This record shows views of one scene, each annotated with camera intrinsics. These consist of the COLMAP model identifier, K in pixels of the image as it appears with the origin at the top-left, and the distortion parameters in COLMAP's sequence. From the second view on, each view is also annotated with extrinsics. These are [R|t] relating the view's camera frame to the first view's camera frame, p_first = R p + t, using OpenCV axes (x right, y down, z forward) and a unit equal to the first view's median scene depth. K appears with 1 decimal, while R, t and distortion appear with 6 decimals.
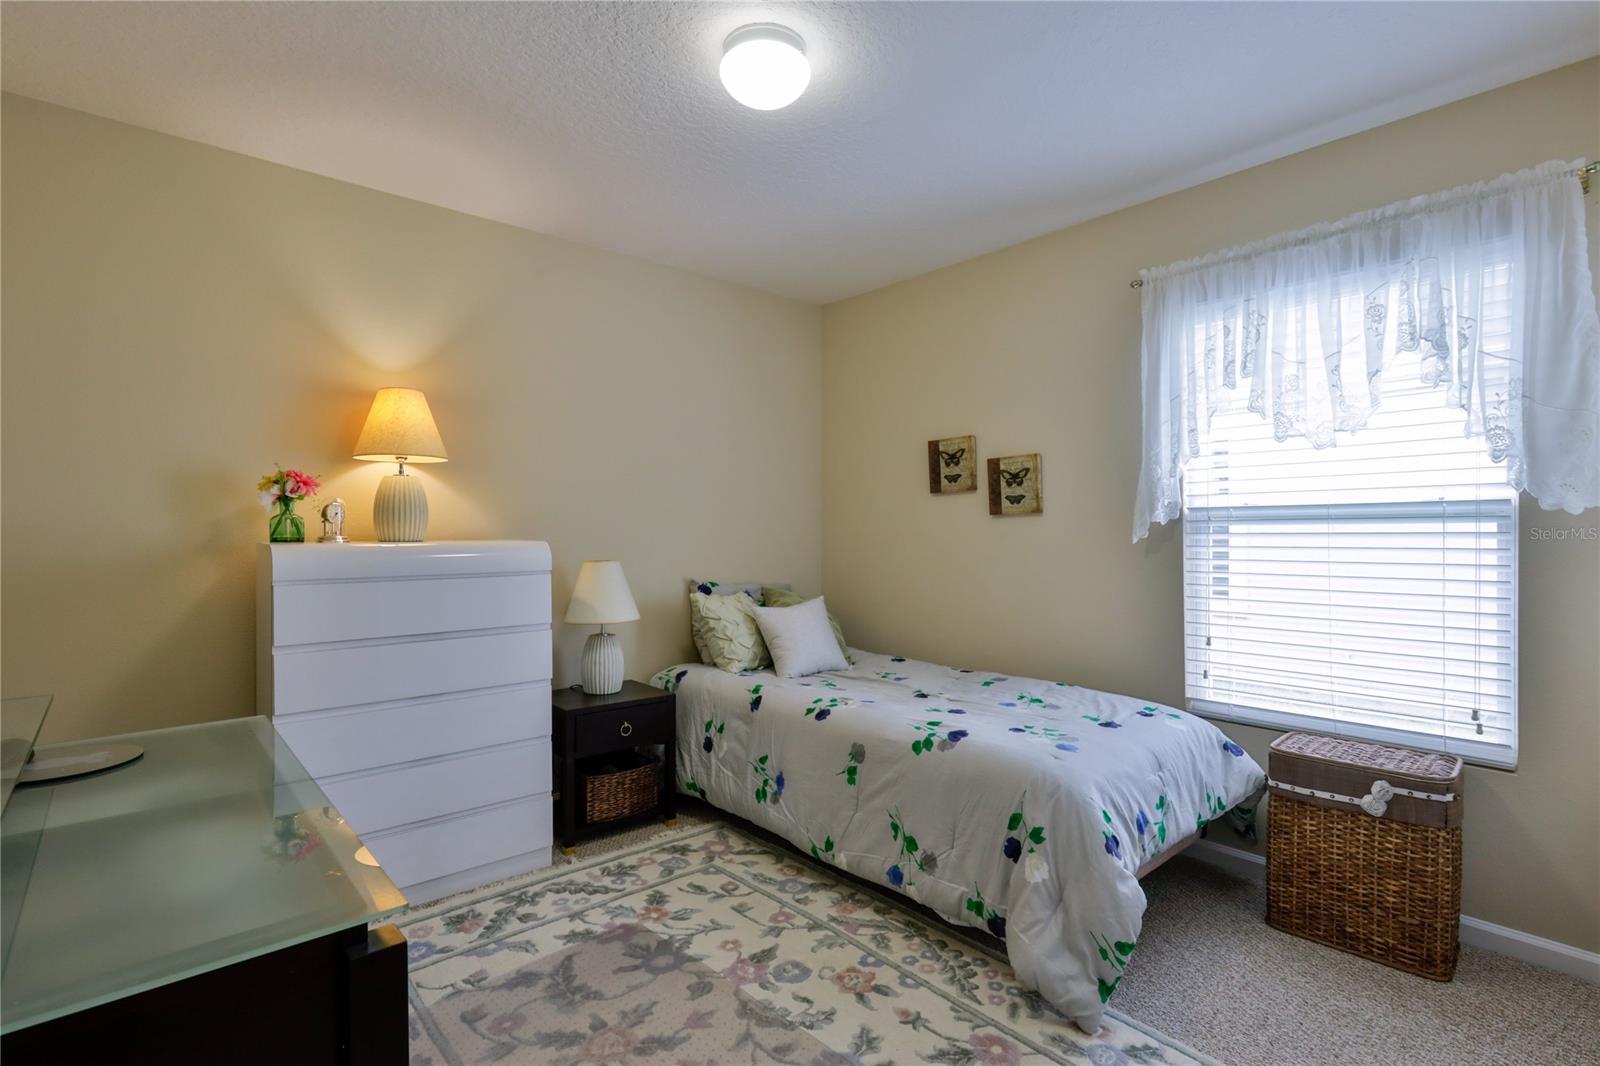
lens RADIAL K [[758.0, 0, 795.2], [0, 758.0, 535.8], [0, 0, 1]] dist [0.009498, 0.000854]
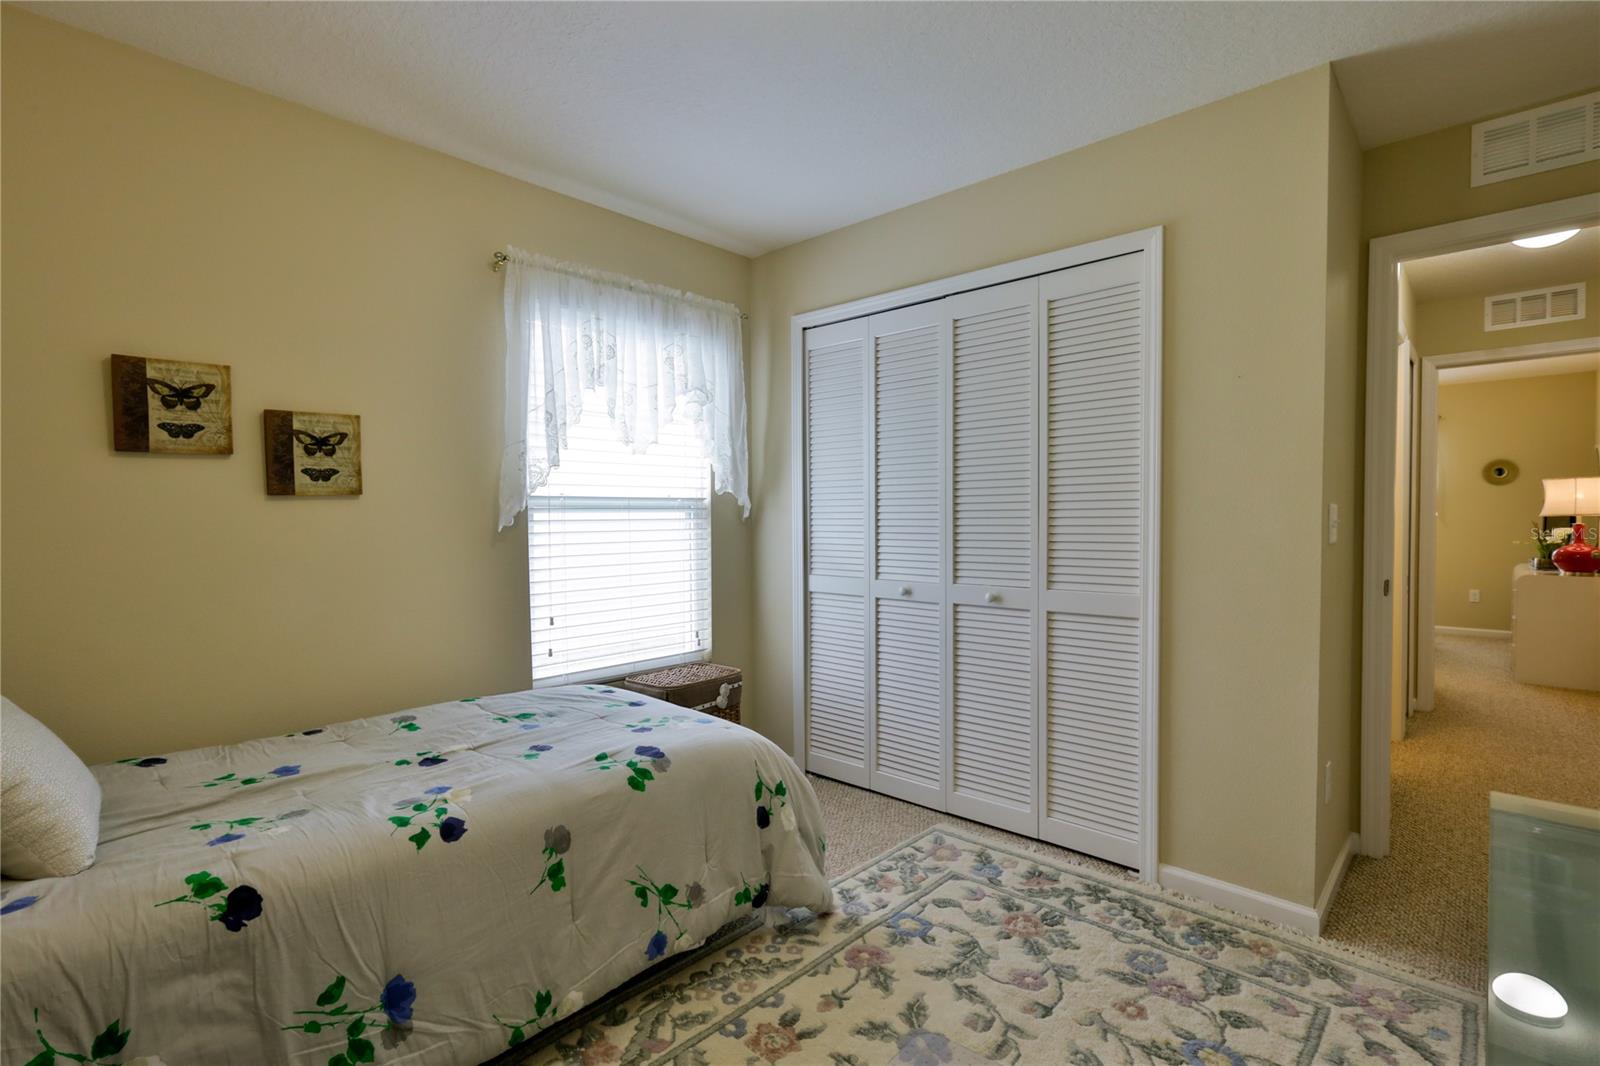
lens RADIAL K [[758.0, 0, 797.9], [0, 758.0, 539.2], [0, 0, 1]] dist [0.009498, 0.000854]
pose [[-0.094760, -0.027908, 0.995109, -0.578353], [0.012338, 0.999497, 0.029206, -0.004242], [-0.995424, 0.015045, -0.094368, 0.791677]]
